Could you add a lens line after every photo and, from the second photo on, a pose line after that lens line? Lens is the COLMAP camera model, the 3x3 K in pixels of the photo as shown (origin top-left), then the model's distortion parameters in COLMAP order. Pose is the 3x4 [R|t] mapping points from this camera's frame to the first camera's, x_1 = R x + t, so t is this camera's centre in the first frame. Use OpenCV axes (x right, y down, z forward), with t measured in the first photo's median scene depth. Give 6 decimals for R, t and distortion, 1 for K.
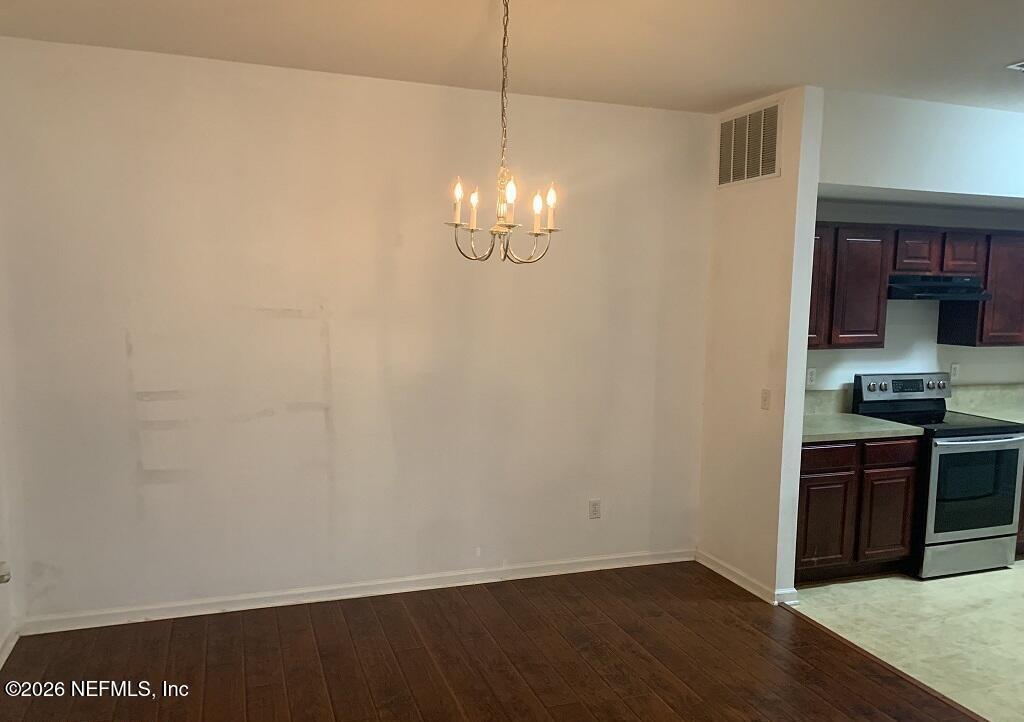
lens RADIAL K [[784.8, 0, 510.9], [0, 784.8, 362.9], [0, 0, 1]] dist [0.049111, -0.043983]
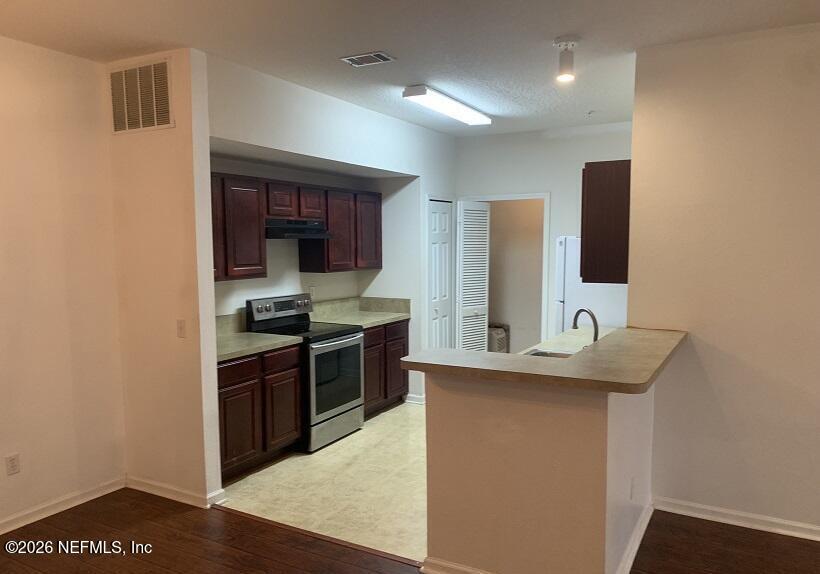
lens RADIAL K [[628.5, 0, 404.4], [0, 628.5, 307.8], [0, 0, 1]] dist [0.049111, -0.043983]
pose [[0.761914, -0.086906, 0.641822, -0.007776], [0.075192, 0.996125, 0.045619, 0.000231], [-0.643299, 0.013502, 0.765496, 0.107490]]
